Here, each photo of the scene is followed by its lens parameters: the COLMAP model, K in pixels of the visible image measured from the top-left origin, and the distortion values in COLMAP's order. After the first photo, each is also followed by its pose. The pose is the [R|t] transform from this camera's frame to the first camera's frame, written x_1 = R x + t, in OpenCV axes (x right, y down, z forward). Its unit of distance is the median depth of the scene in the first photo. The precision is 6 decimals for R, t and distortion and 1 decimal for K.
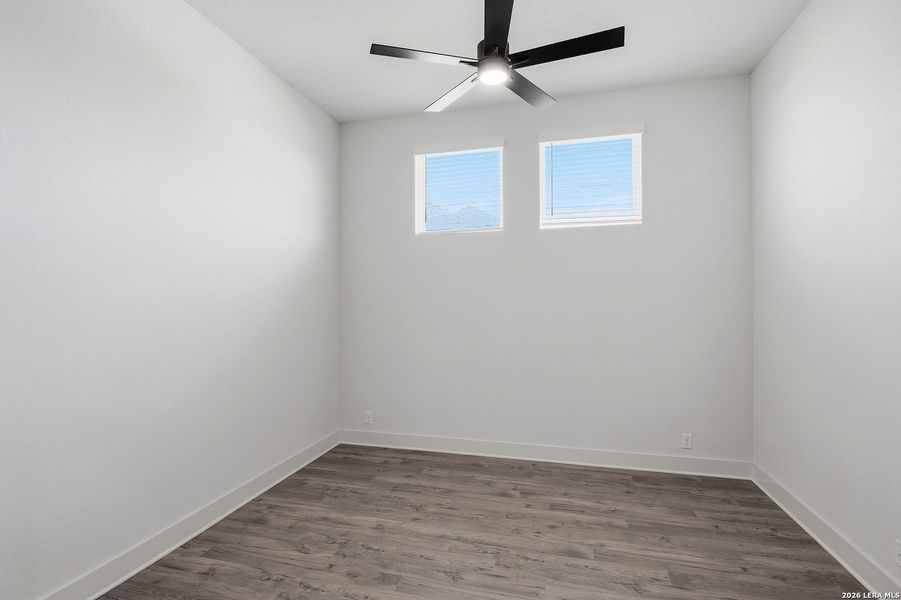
lens RADIAL K [[412.8, 0, 449.3], [0, 412.8, 298.8], [0, 0, 1]] dist [-0.003103, -0.001119]
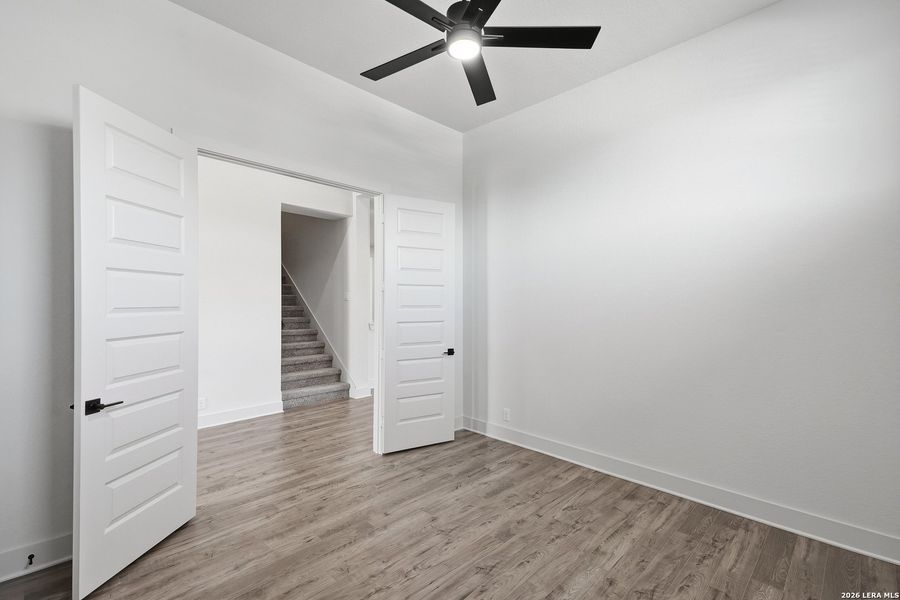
lens RADIAL K [[412.3, 0, 447.7], [0, 412.3, 301.3], [0, 0, 1]] dist [-0.003103, -0.001119]
pose [[-0.503695, 0.000316, -0.863882, 0.722096], [0.000933, 1.000000, -0.000178, 0.023195], [0.863881, -0.000896, -0.503695, 1.130945]]
